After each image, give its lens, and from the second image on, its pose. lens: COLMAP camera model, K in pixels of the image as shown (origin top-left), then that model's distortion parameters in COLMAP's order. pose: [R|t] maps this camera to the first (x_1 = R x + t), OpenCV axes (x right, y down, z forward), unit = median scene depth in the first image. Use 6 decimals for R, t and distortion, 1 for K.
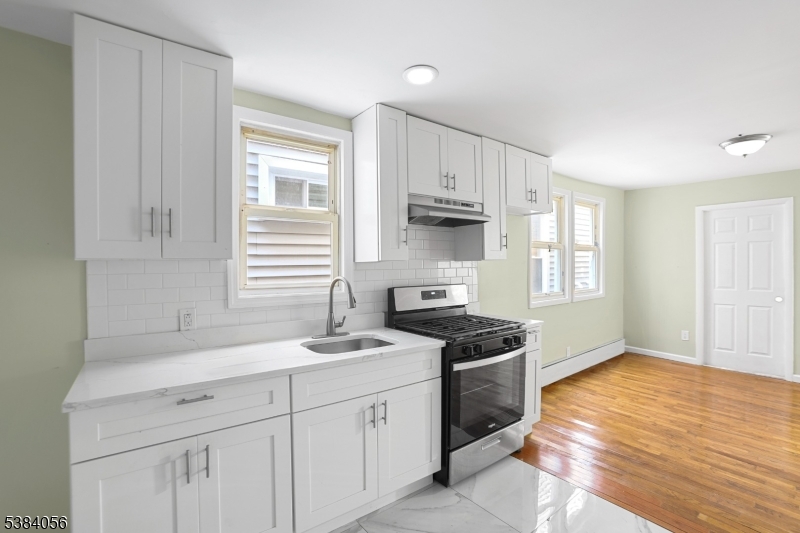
lens RADIAL K [[371.2, 0, 400.0], [0, 371.2, 266.5], [0, 0, 1]] dist [-0.001280, 0.000314]
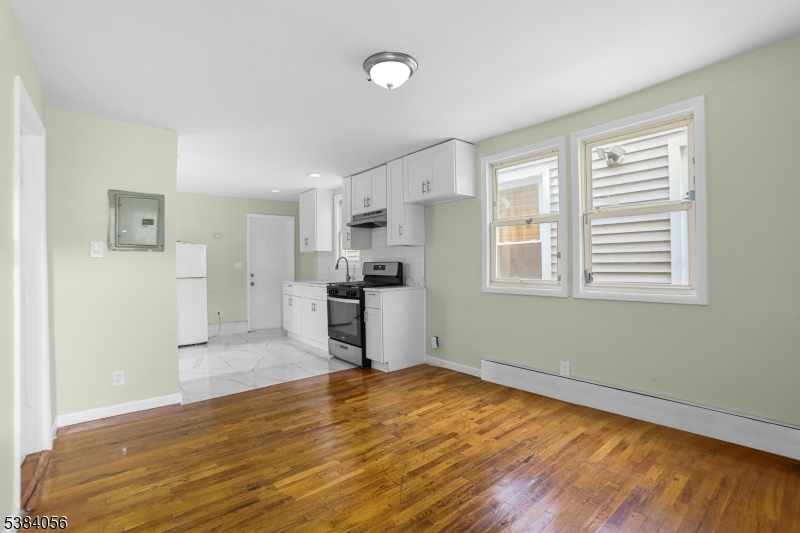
lens RADIAL K [[351.6, 0, 401.7], [0, 351.6, 256.4], [0, 0, 1]] dist [-0.000480, 0.000025]
pose [[0.034617, -0.013228, -0.999313, 1.180496], [0.004604, 0.999904, -0.013076, 0.031177], [0.999390, -0.004148, 0.034675, 0.730764]]
